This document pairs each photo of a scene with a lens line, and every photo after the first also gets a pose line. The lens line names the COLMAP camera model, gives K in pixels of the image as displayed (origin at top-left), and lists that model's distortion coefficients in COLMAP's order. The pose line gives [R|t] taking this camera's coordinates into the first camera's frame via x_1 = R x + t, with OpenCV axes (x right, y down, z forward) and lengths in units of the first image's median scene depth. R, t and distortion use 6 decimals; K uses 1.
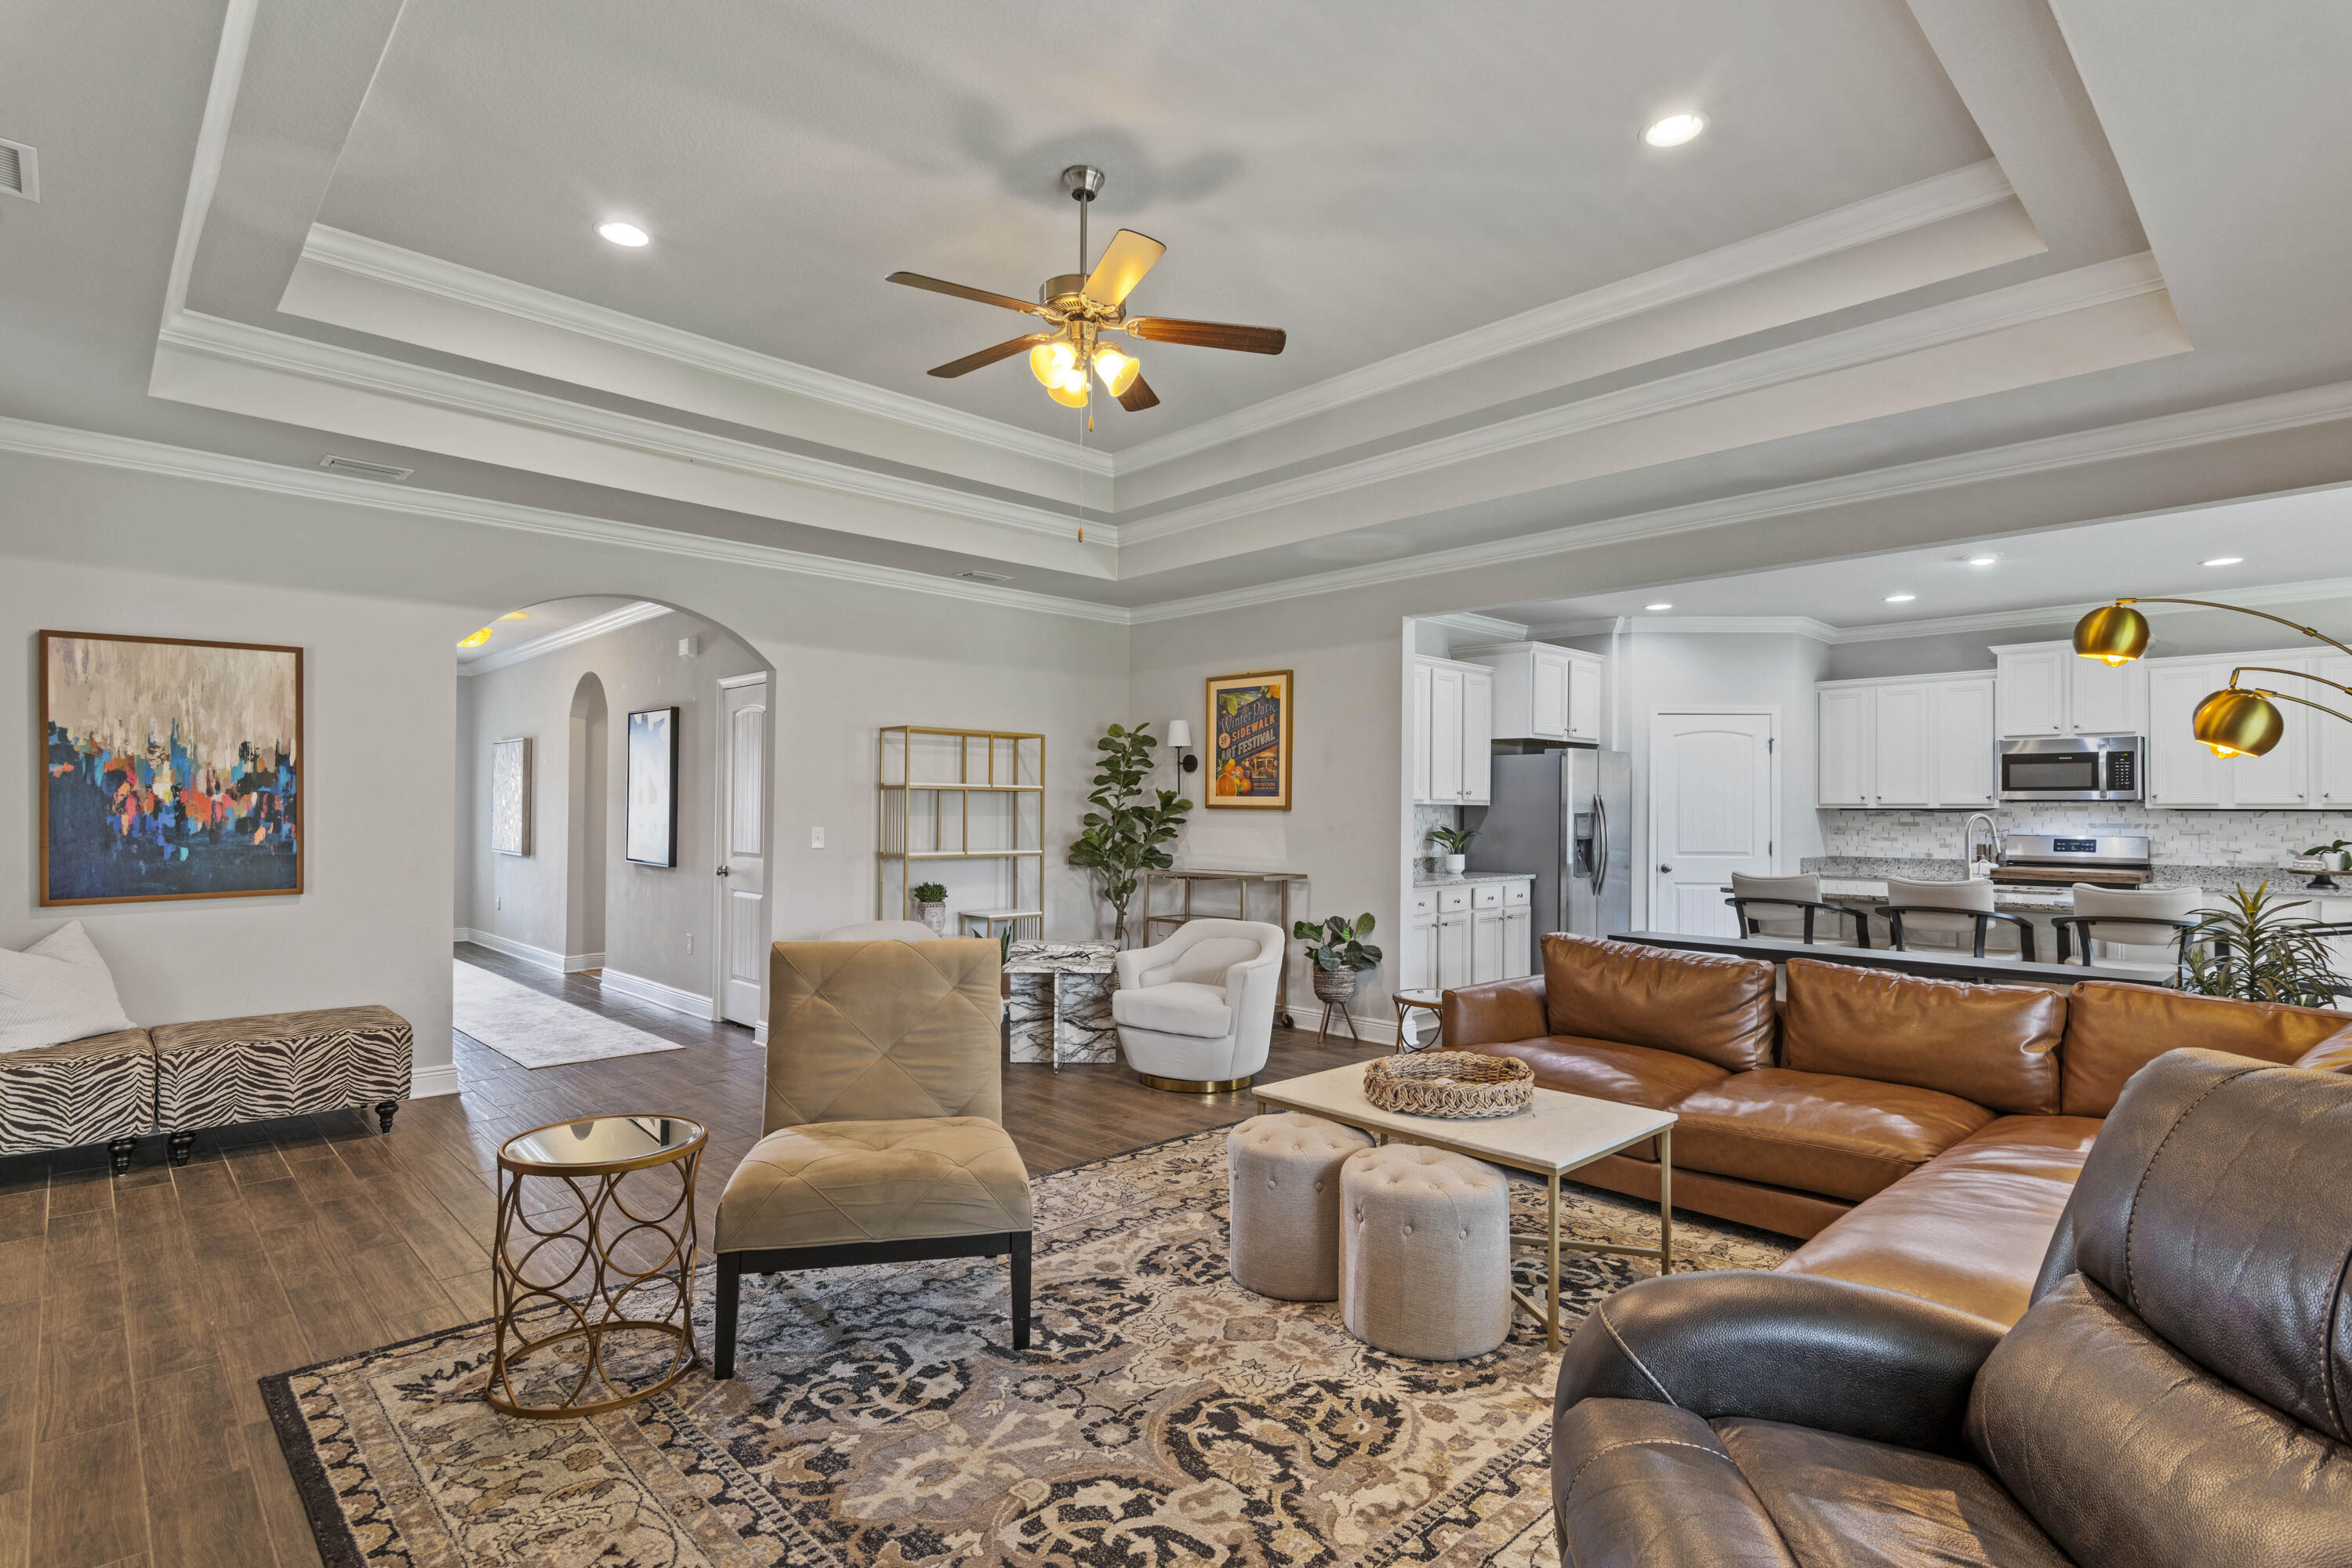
lens RADIAL K [[1163.4, 0, 1162.7], [0, 1163.4, 798.6], [0, 0, 1]] dist [0.001166, 0.001098]
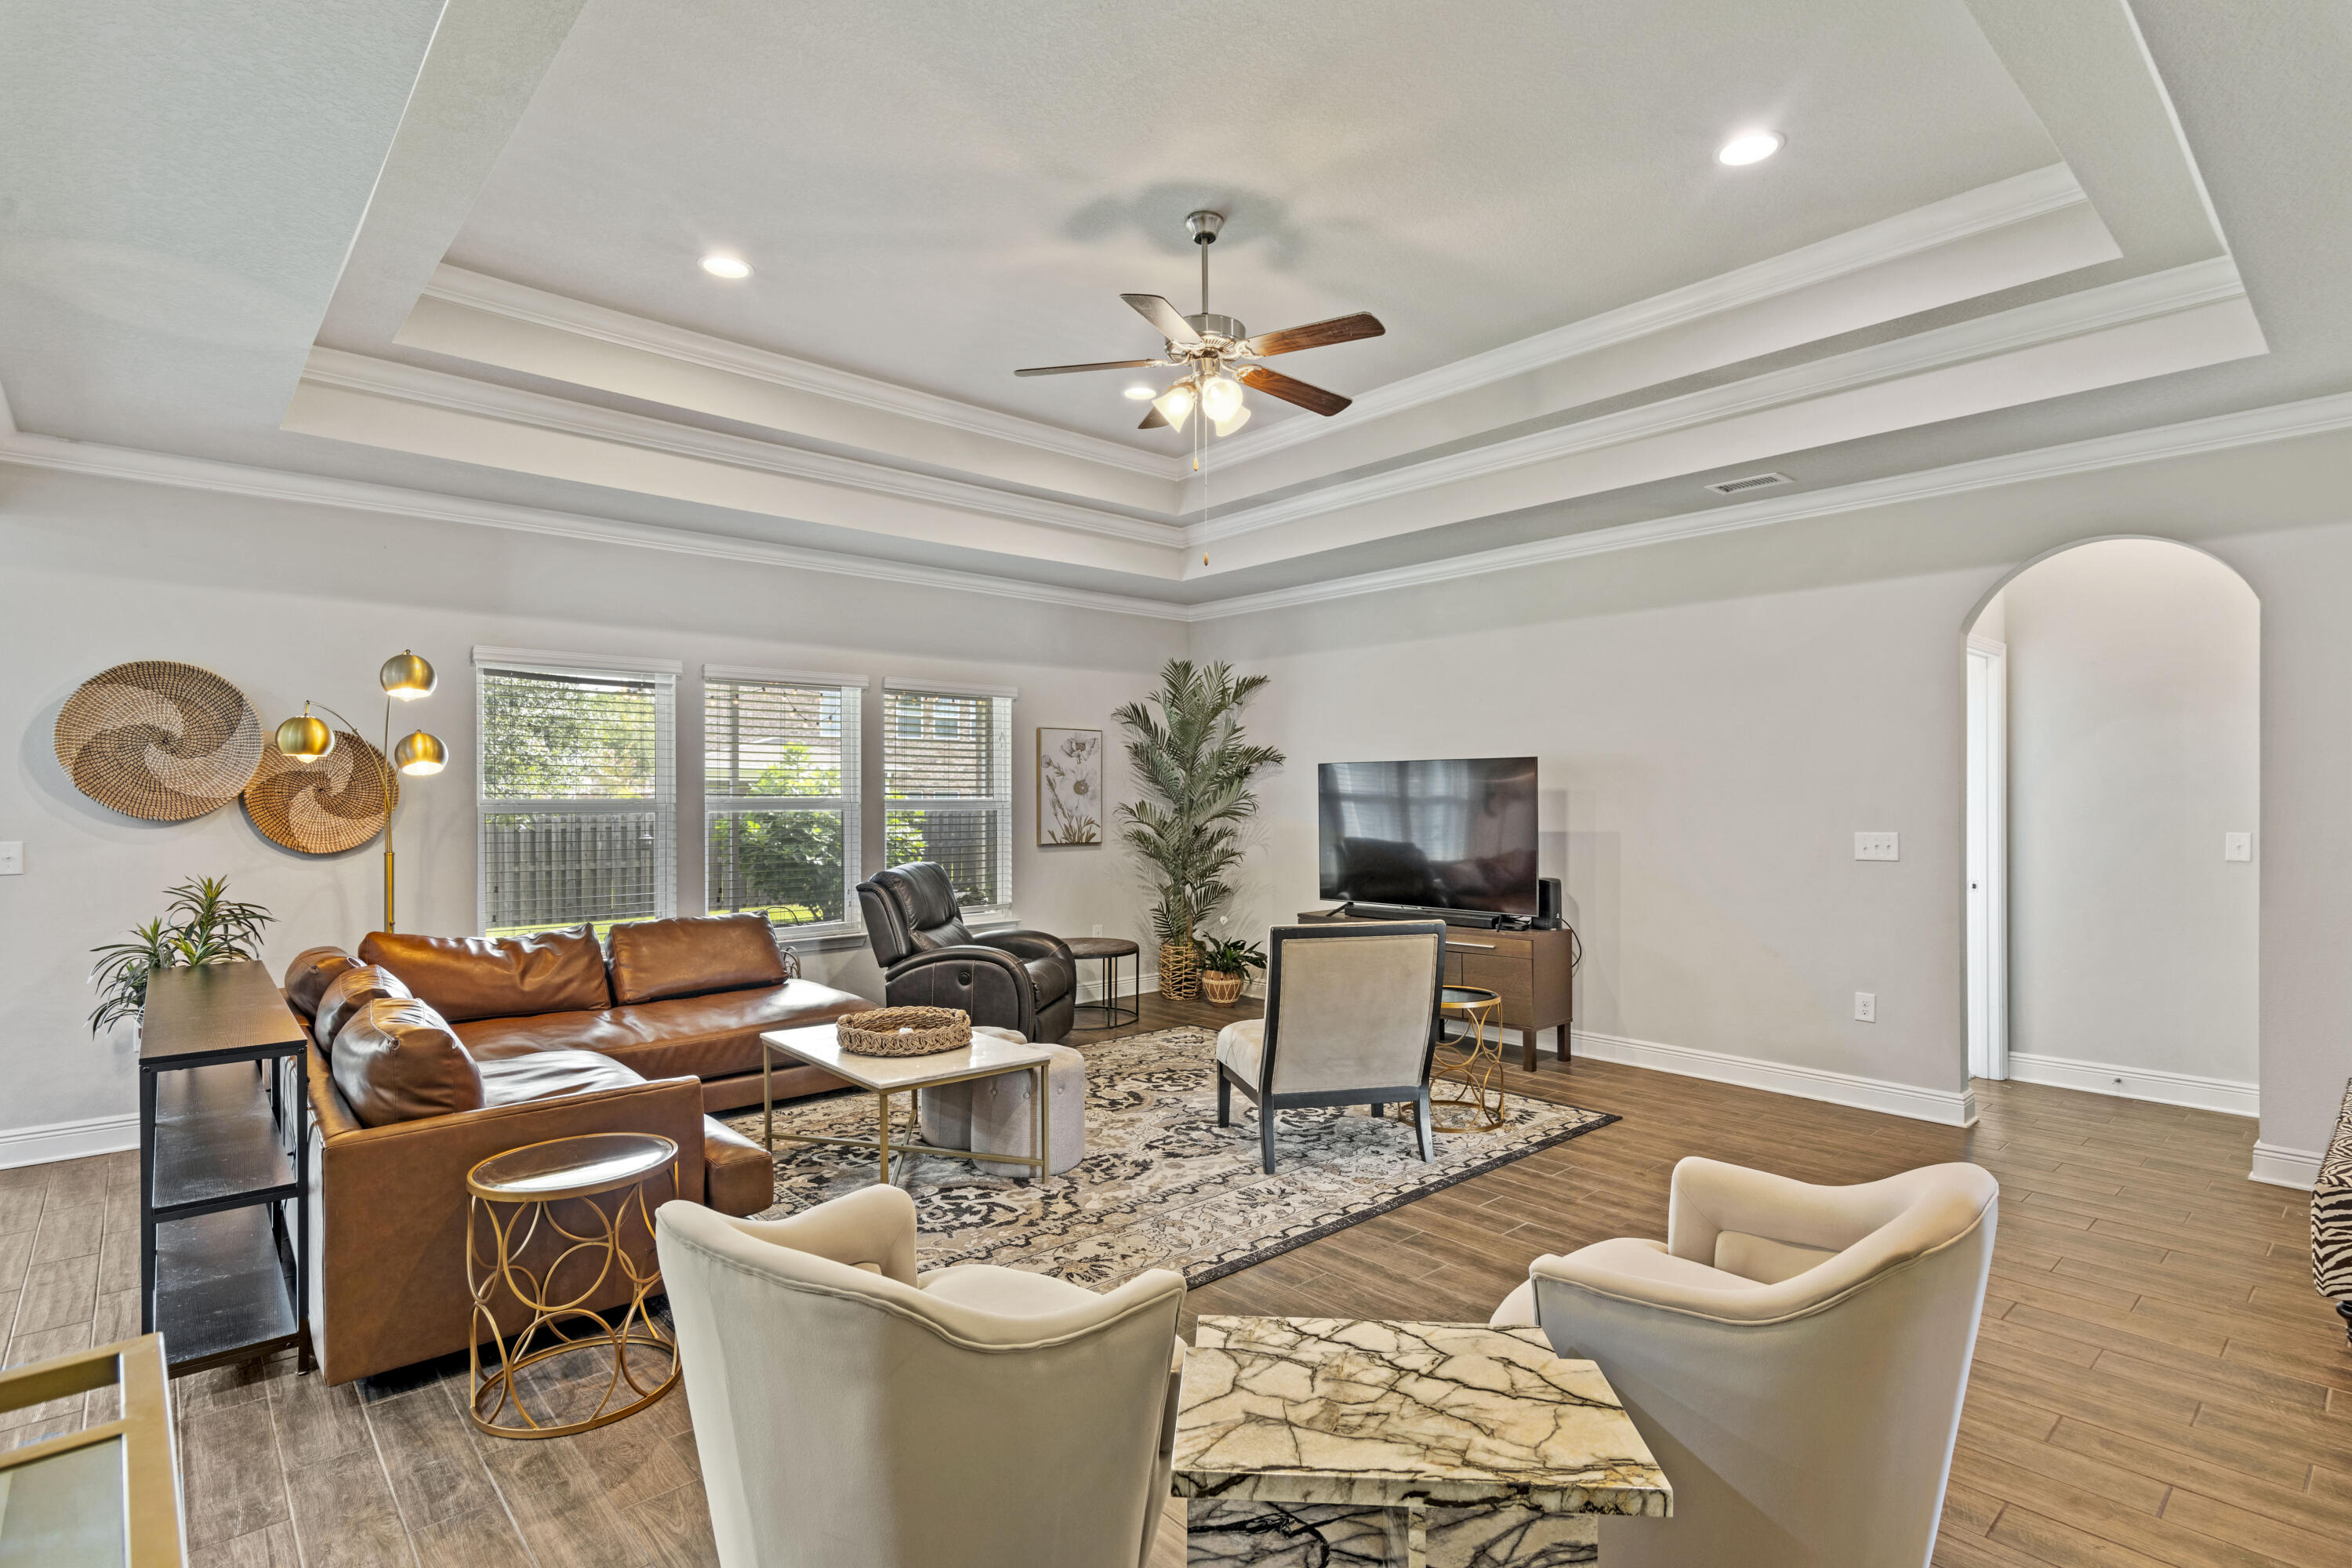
lens RADIAL K [[1163.4, 0, 1176.8], [0, 1163.4, 801.9], [0, 0, 1]] dist [0.001166, 0.001098]
pose [[-0.999679, -0.005971, 0.024605, -0.055727], [-0.006091, 0.999970, -0.004768, 0.000885], [-0.024576, -0.004917, -0.999686, 1.626557]]
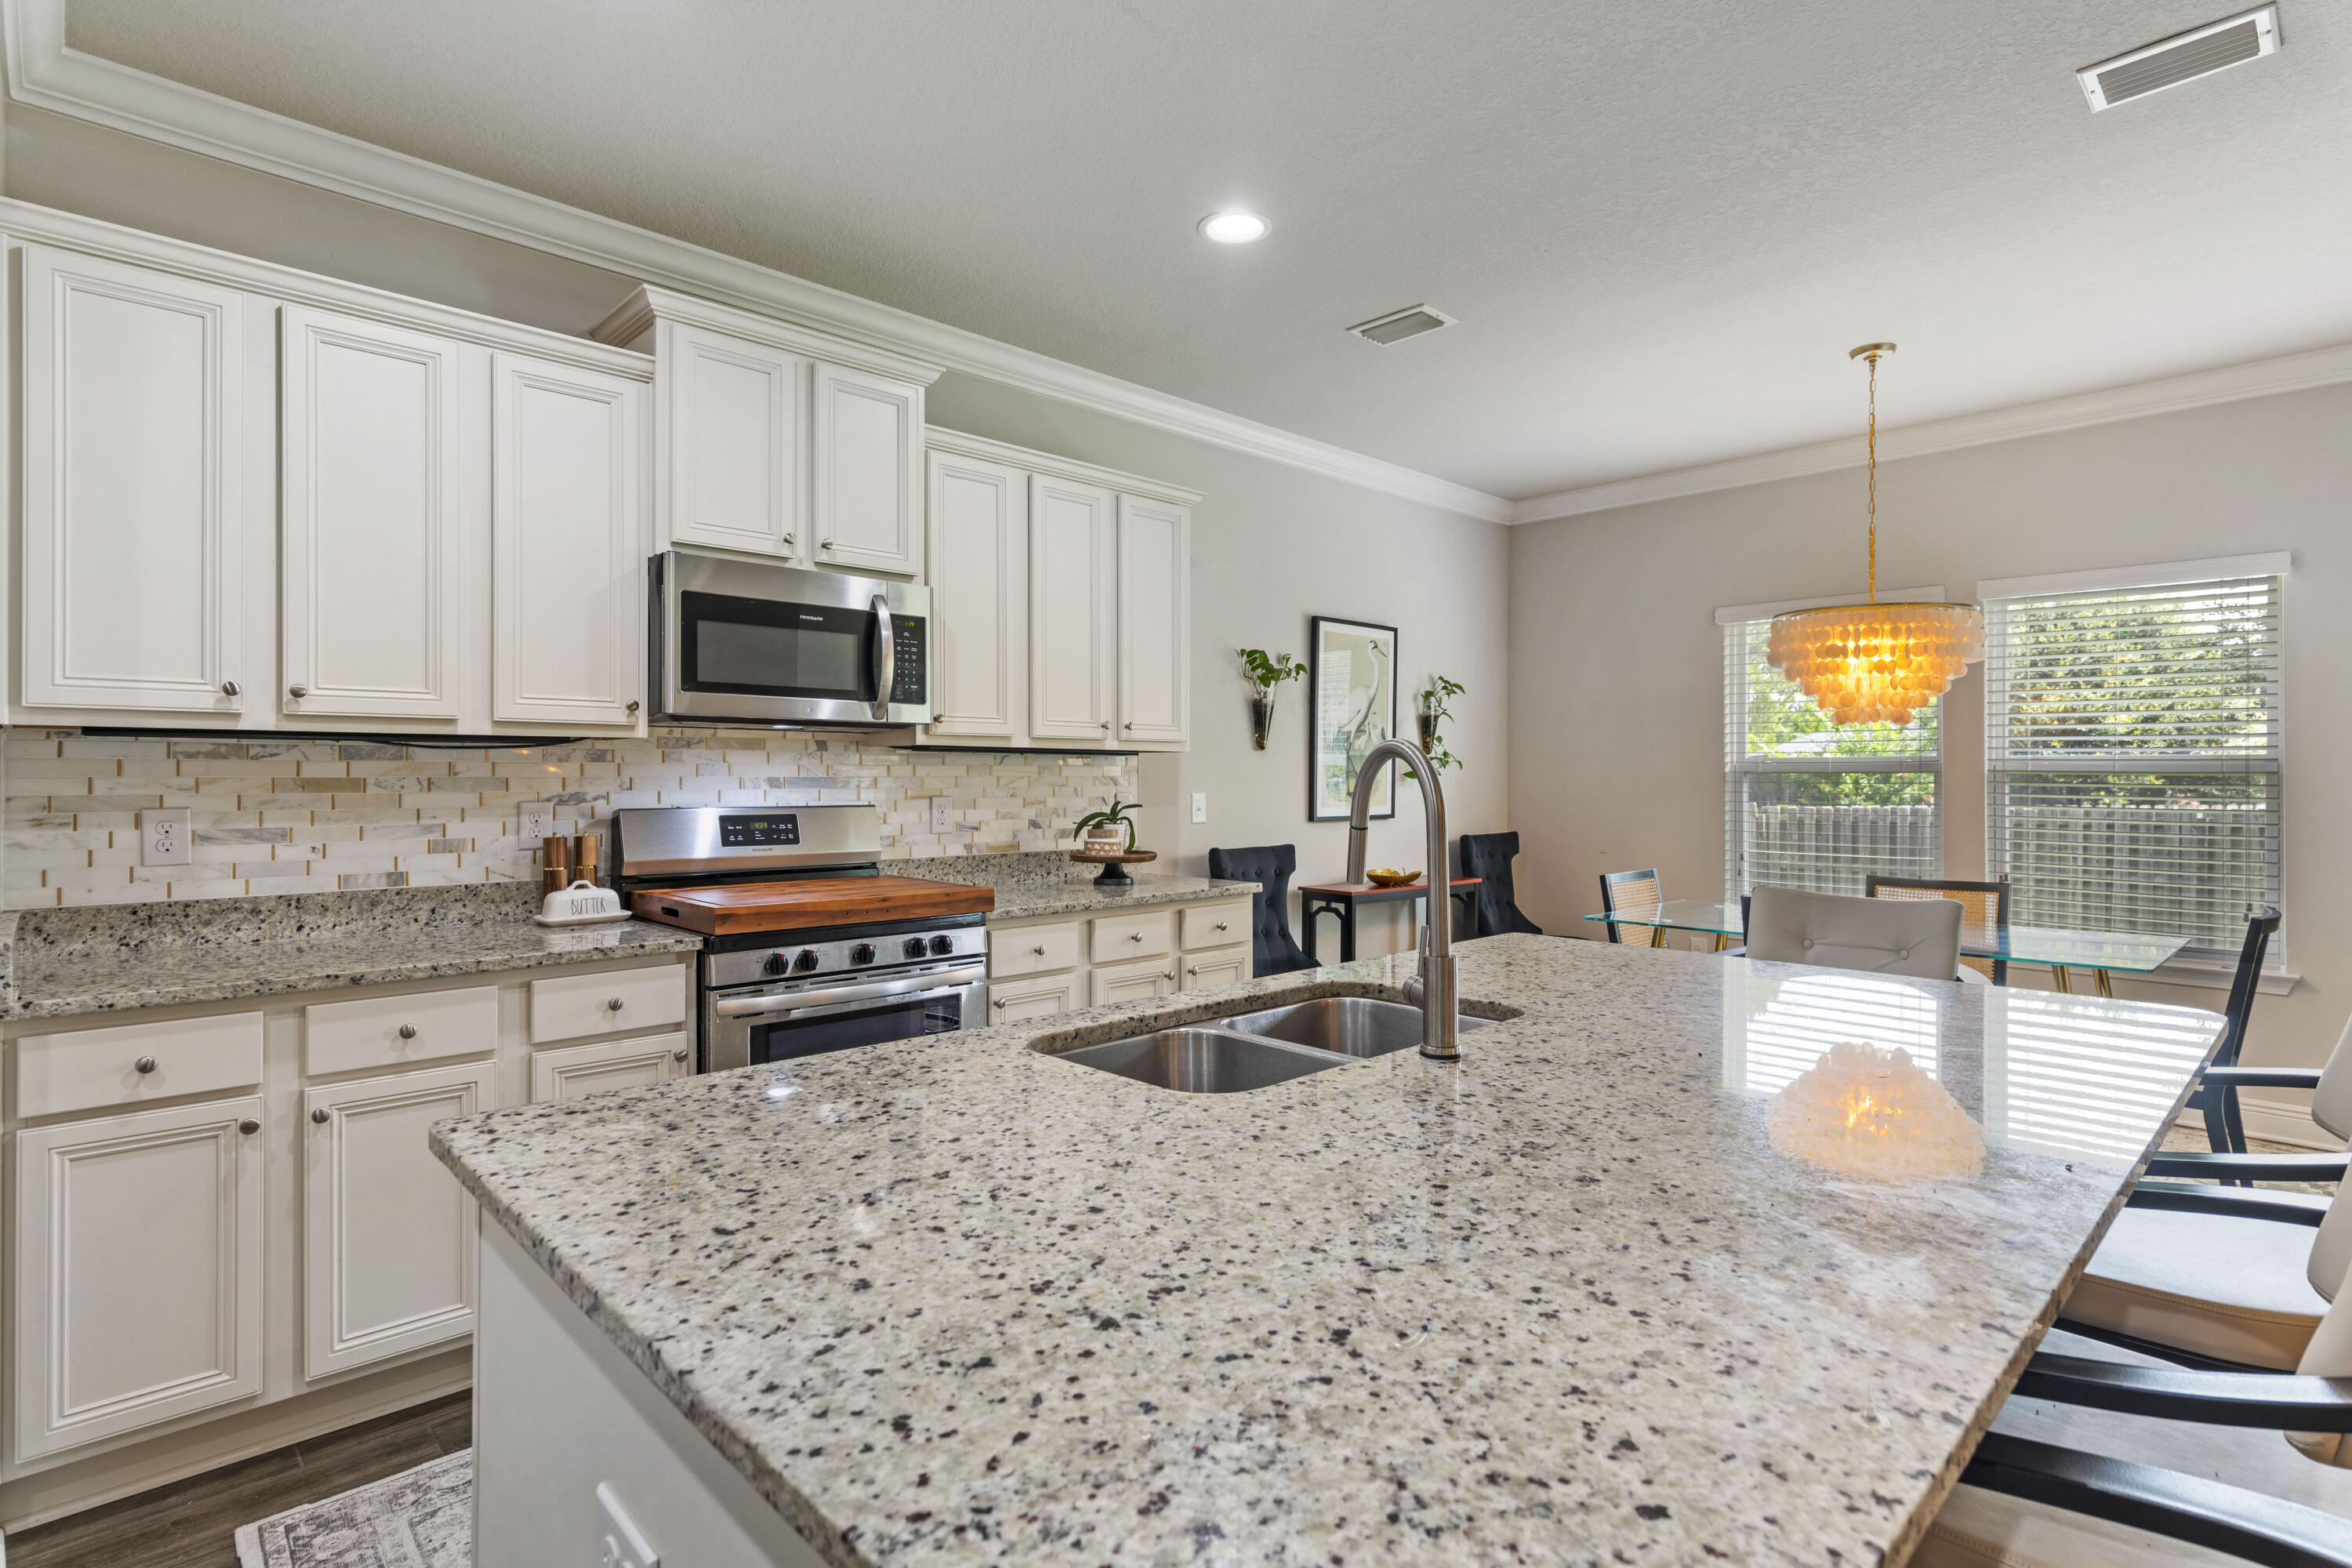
lens RADIAL K [[1163.4, 0, 1187.8], [0, 1163.4, 770.3], [0, 0, 1]] dist [0.001166, 0.001098]
pose [[-0.005516, 0.000373, 0.999985, 0.584919], [-0.014296, 0.999898, -0.000451, 0.027038], [-0.999883, -0.014299, -0.005510, 1.388036]]
